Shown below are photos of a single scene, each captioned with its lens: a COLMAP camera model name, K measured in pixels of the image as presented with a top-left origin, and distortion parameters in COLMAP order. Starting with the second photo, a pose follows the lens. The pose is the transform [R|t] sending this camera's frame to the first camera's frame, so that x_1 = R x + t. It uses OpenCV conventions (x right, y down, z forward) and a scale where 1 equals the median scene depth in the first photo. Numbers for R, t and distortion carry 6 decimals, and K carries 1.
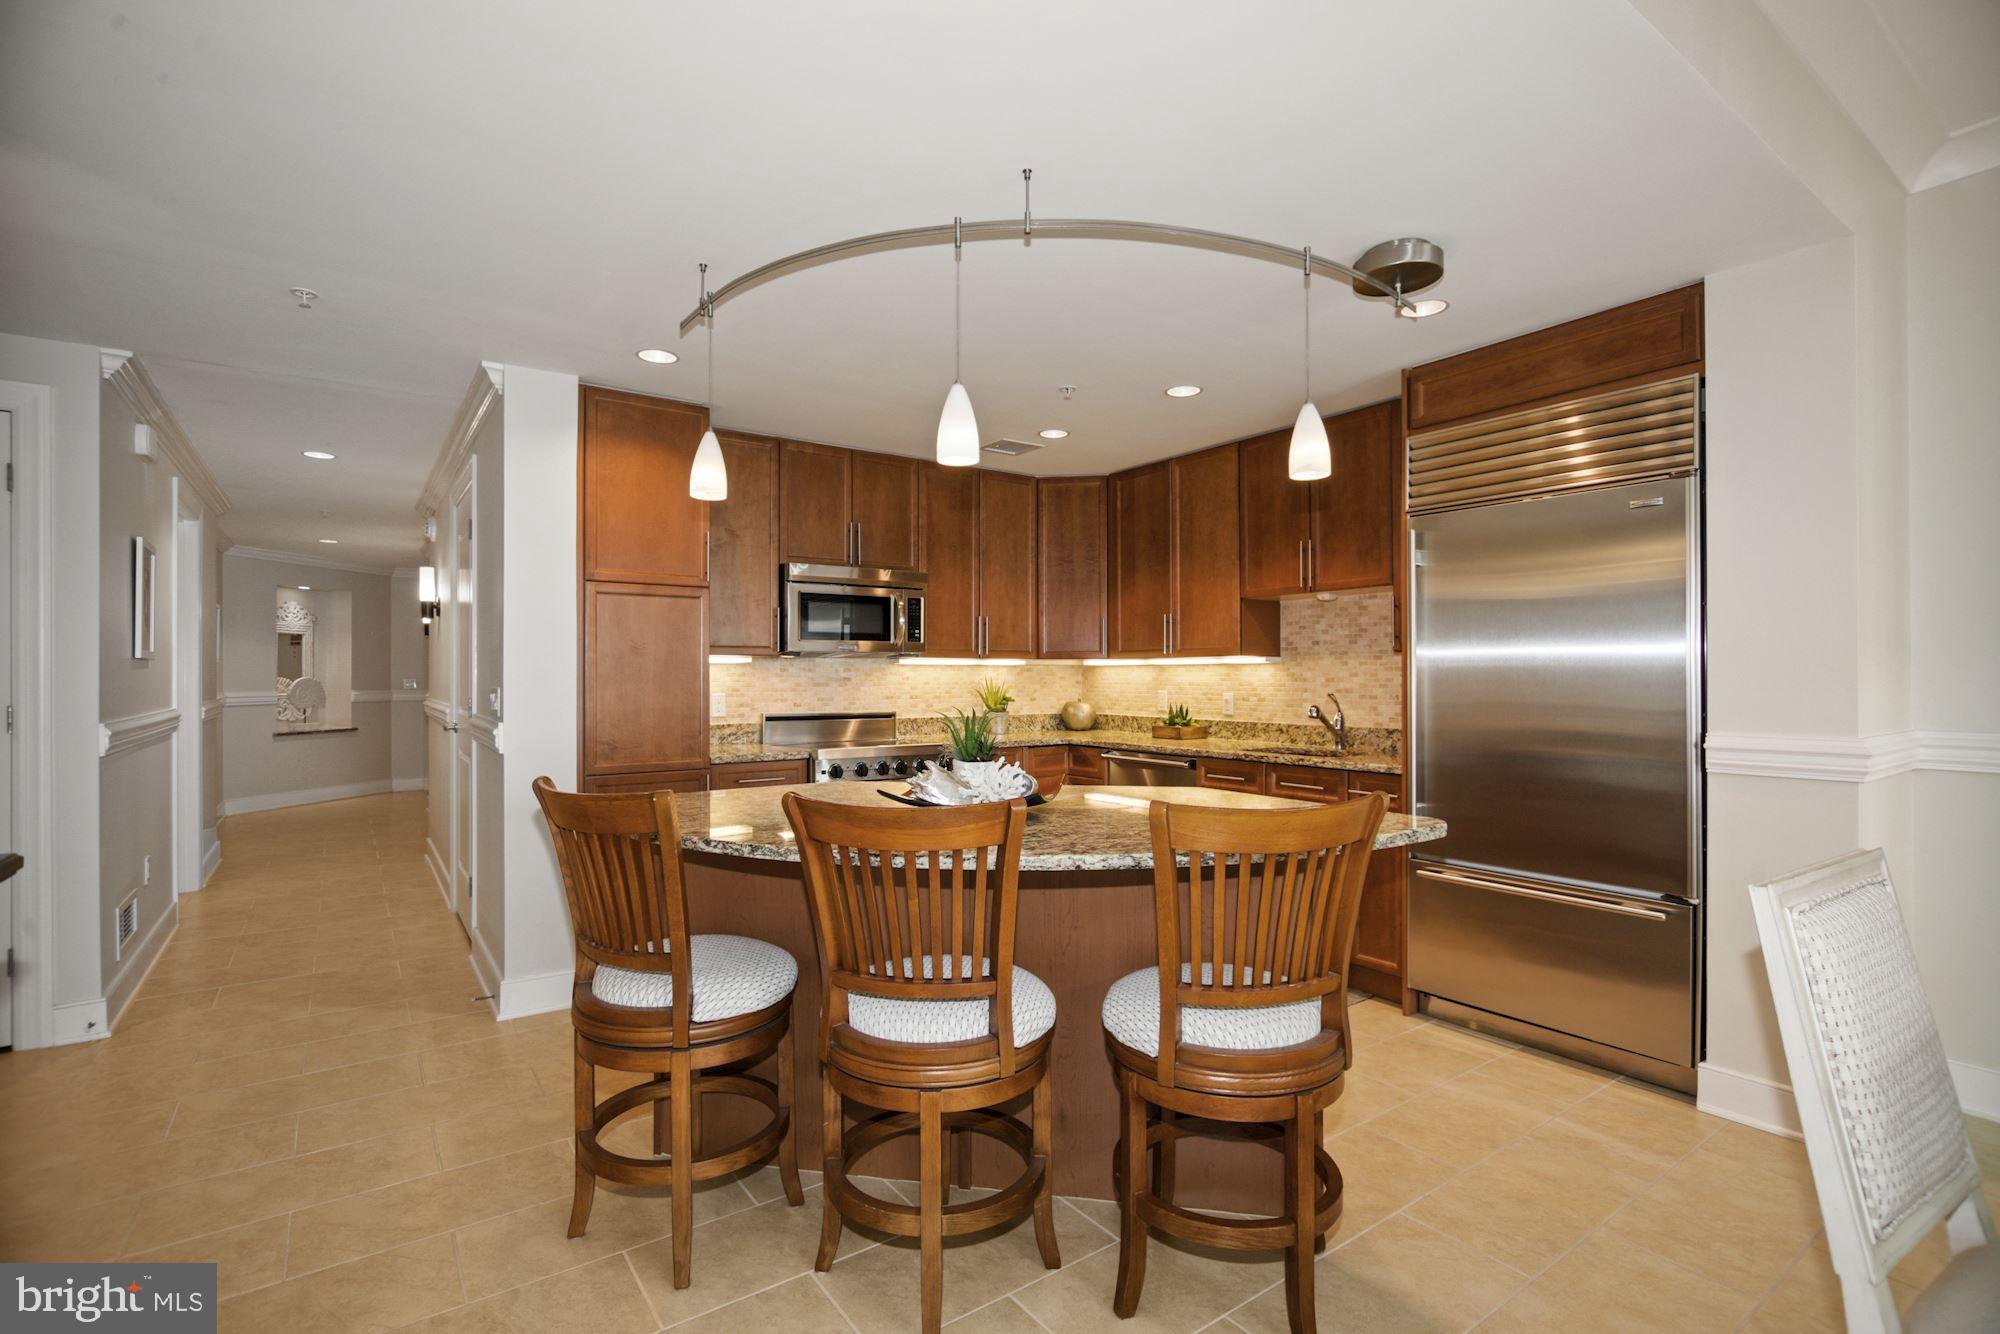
lens RADIAL K [[938.1, 0, 996.0], [0, 938.1, 674.4], [0, 0, 1]] dist [-0.004772, -0.000056]
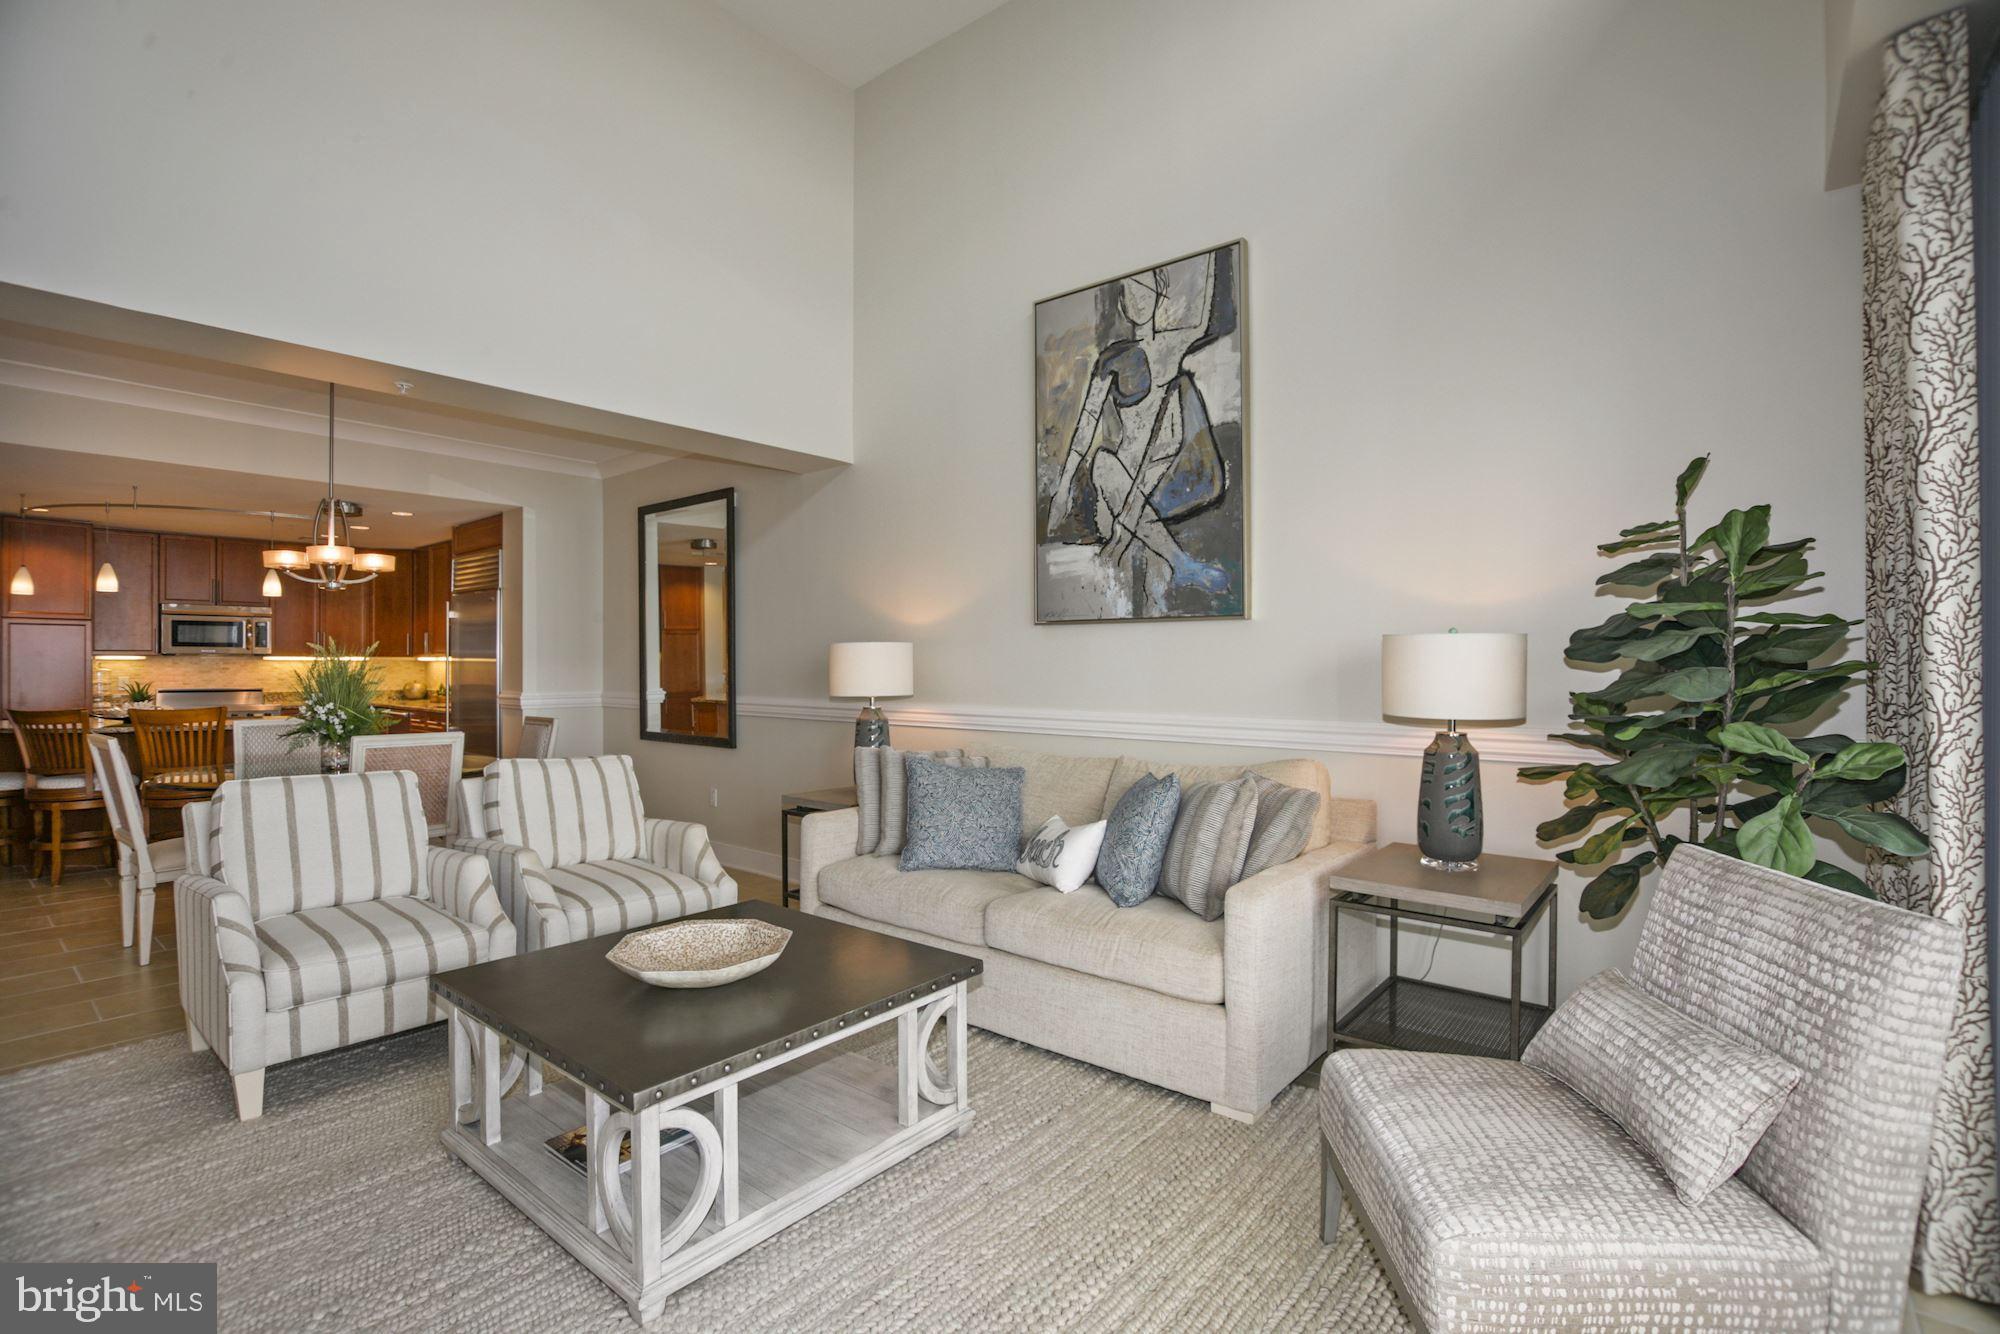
lens RADIAL K [[923.1, 0, 981.3], [0, 923.1, 664.5], [0, 0, 1]] dist [-0.020571, 0.000072]
pose [[0.966884, 0.002791, 0.255201, 0.787234], [-0.003556, 0.999990, 0.002537, -0.012224], [-0.255192, -0.003361, 0.966885, -0.991207]]
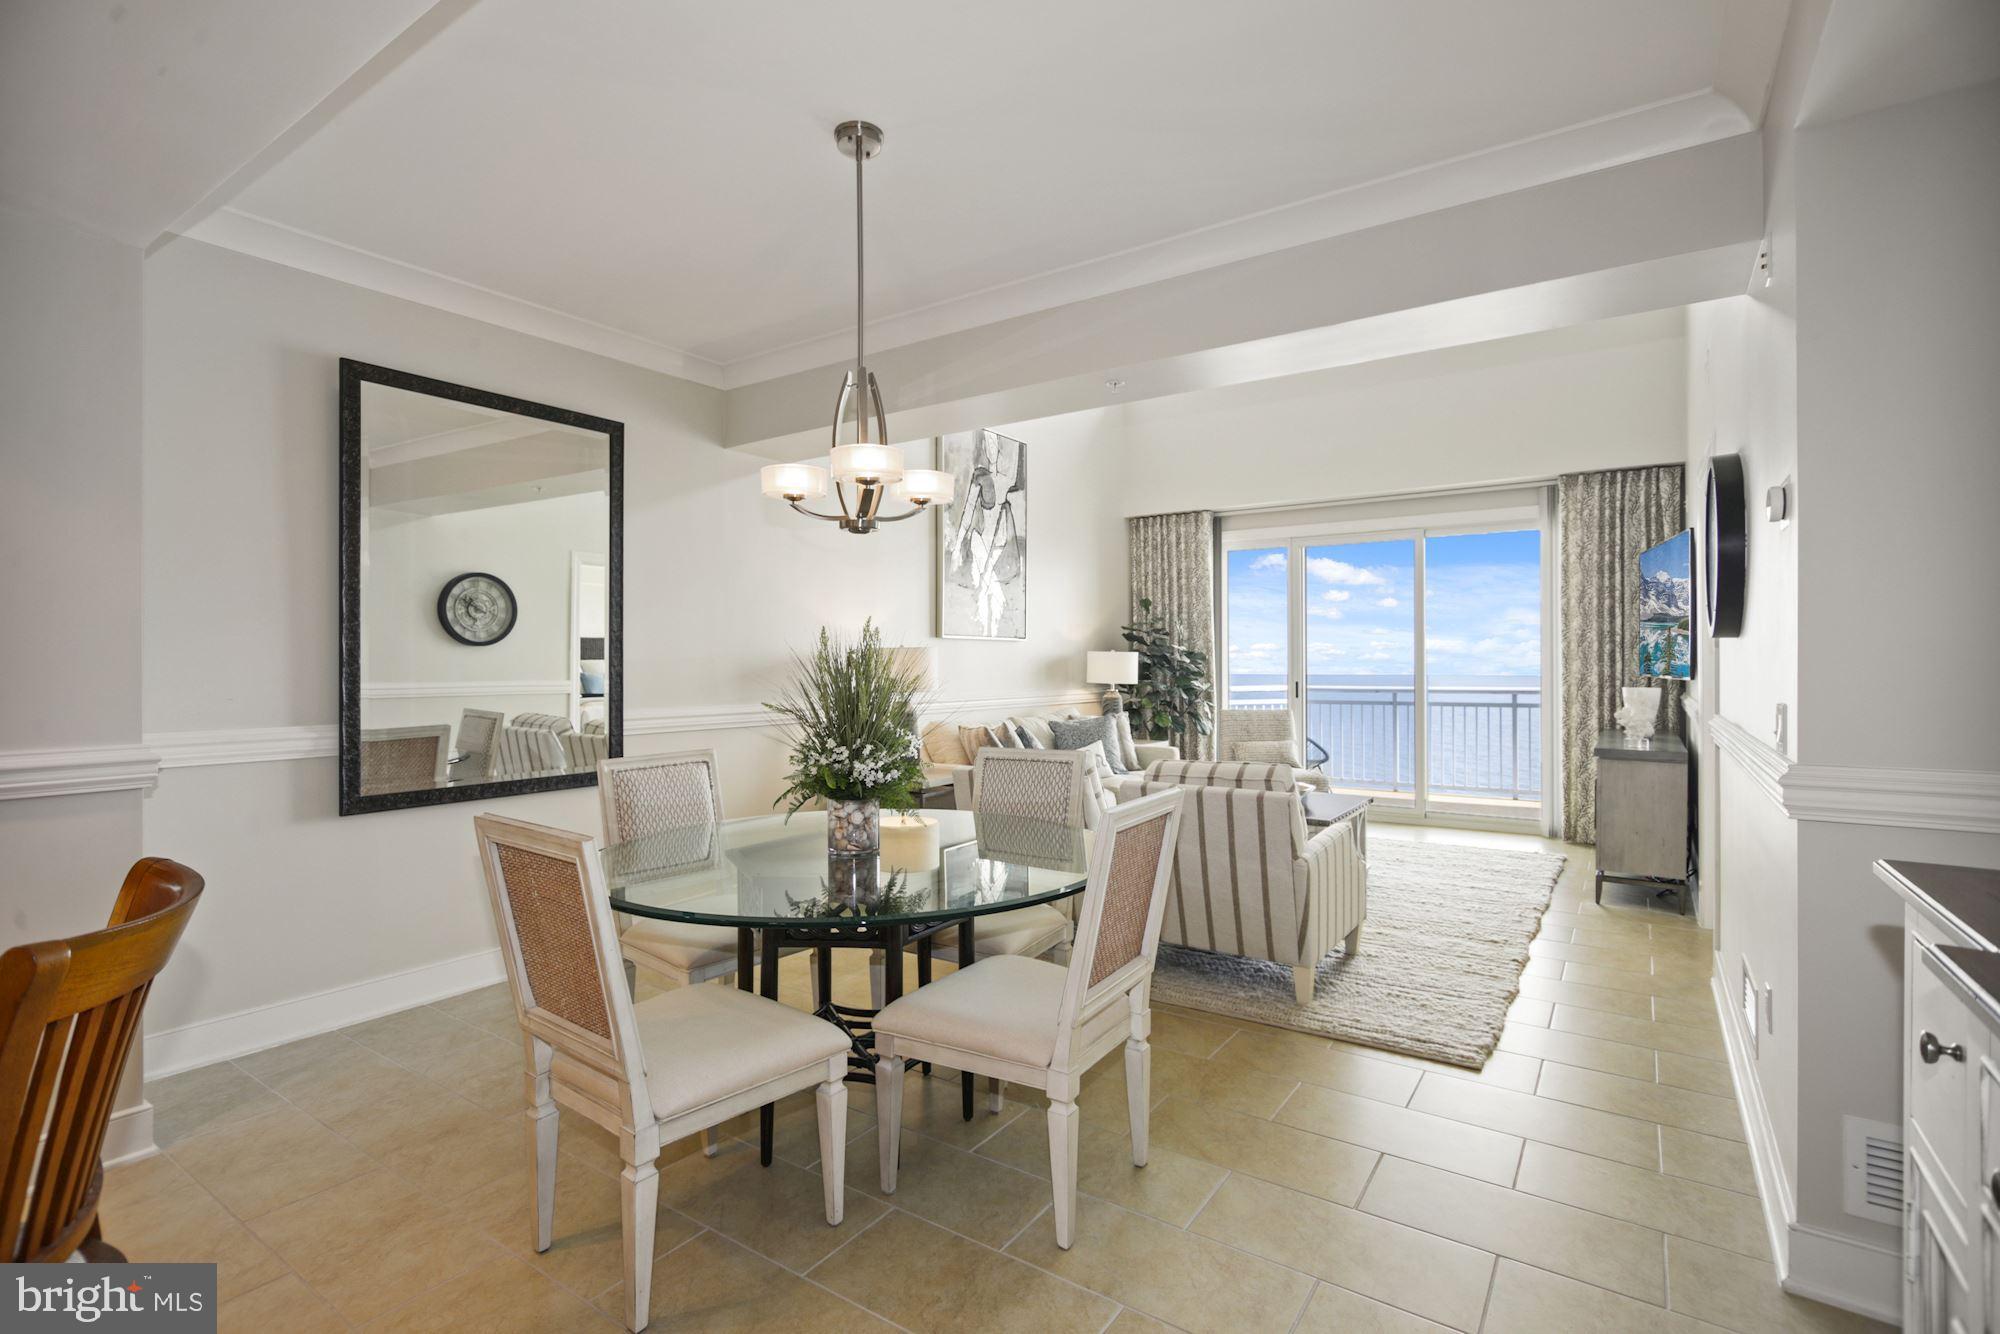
lens RADIAL K [[931.9, 0, 1002.5], [0, 931.9, 651.5], [0, 0, 1]] dist [0.001068, 0.000439]
pose [[-0.349475, 0.012992, 0.936856, -0.185680], [-0.001965, 0.999891, -0.014599, -0.010130], [-0.936944, -0.006943, -0.349412, 0.243184]]
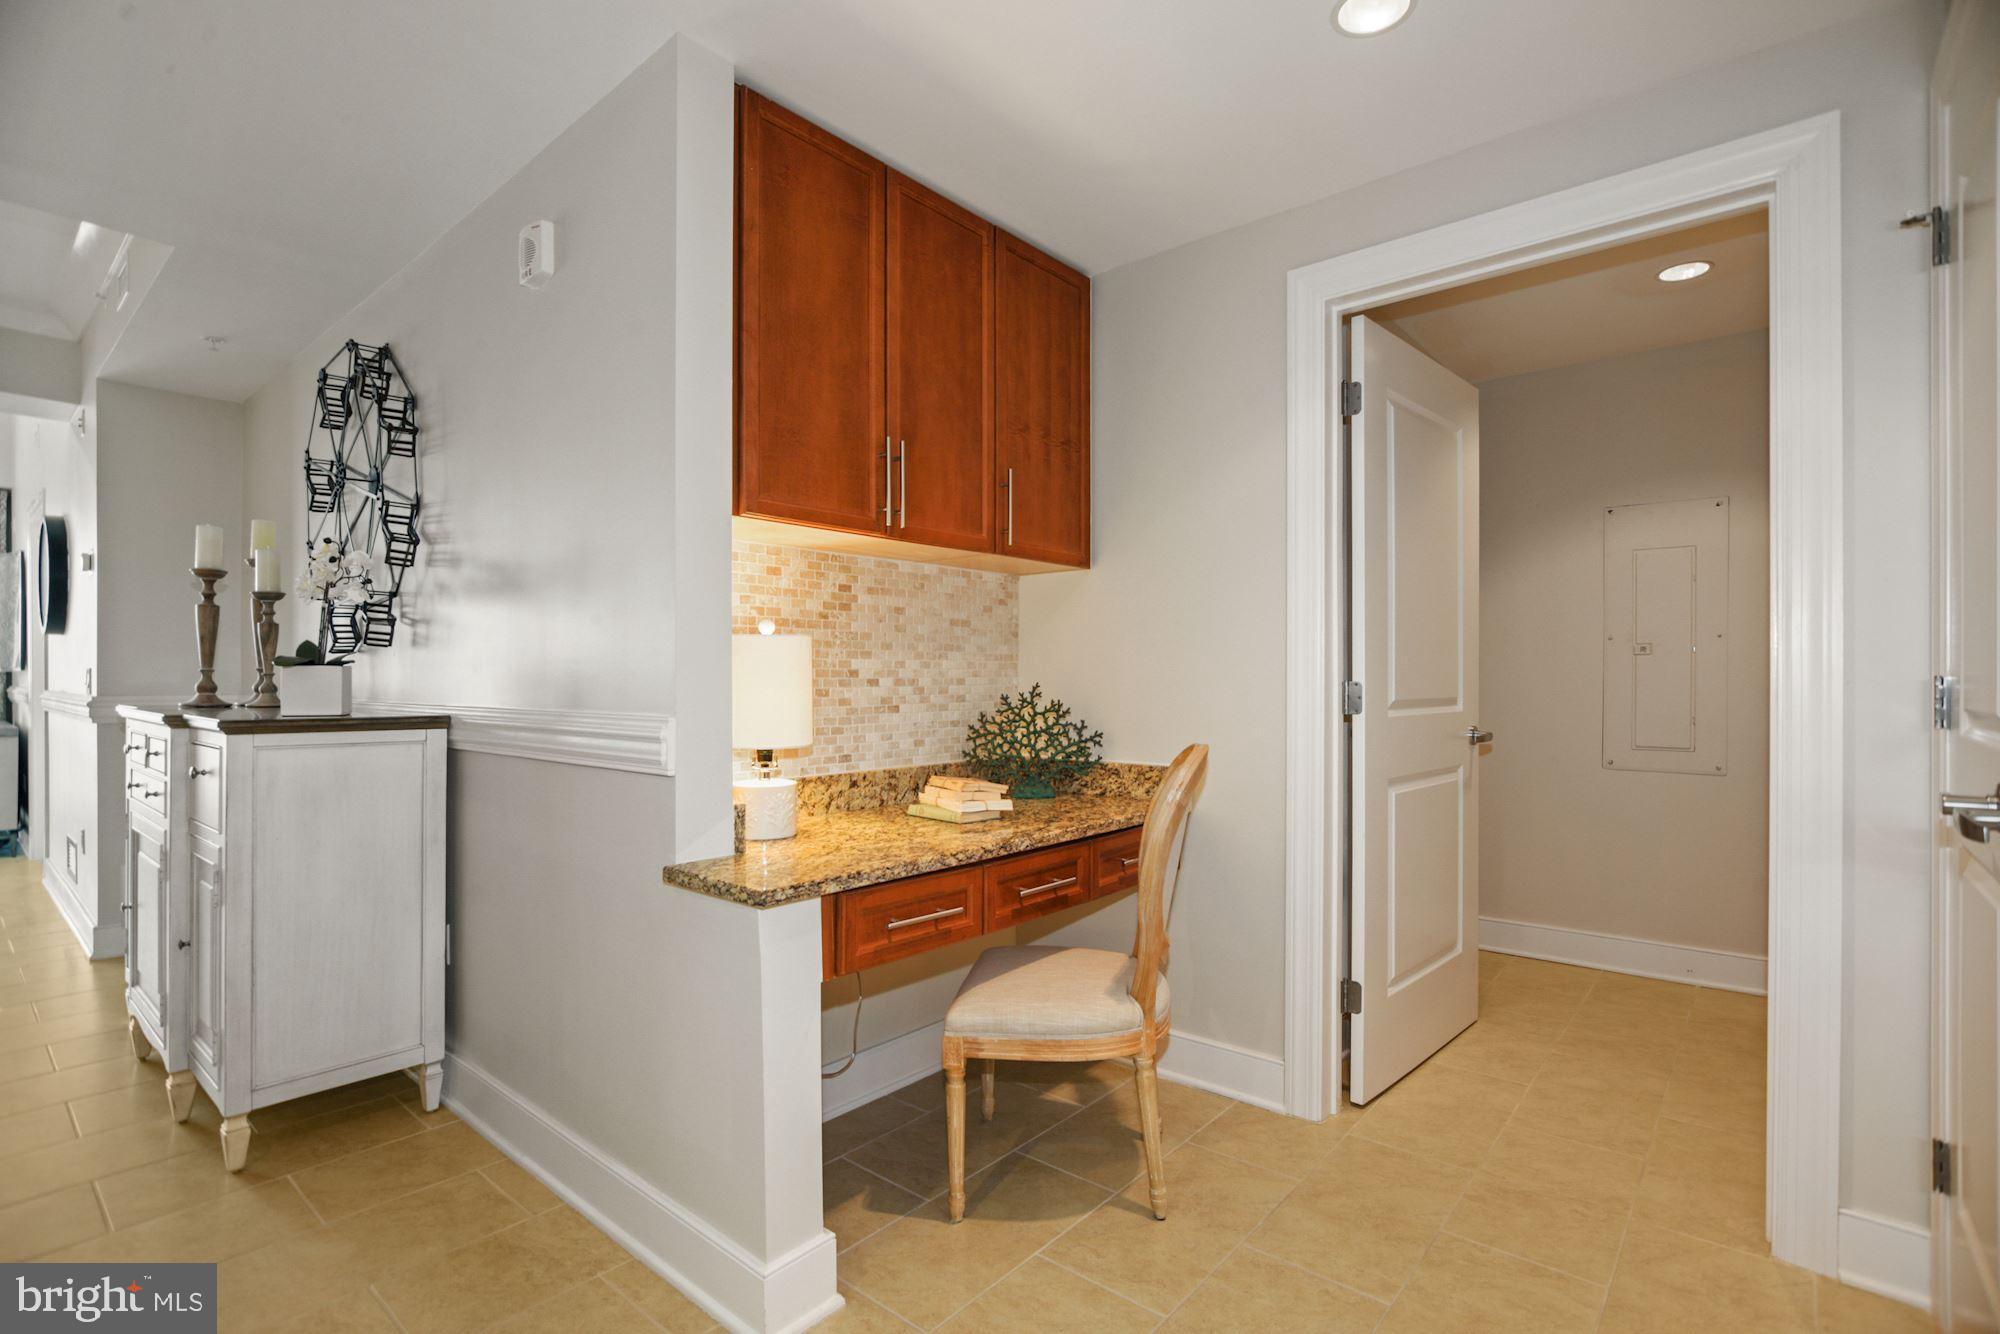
lens RADIAL K [[909.9, 0, 1010.1], [0, 909.9, 683.6], [0, 0, 1]] dist [-0.017094, -0.000151]
pose [[-0.964144, 0.004428, -0.265344, -0.495675], [0.003202, 0.999982, 0.005049, 0.024062], [0.265361, 0.004019, -0.964141, 0.751571]]
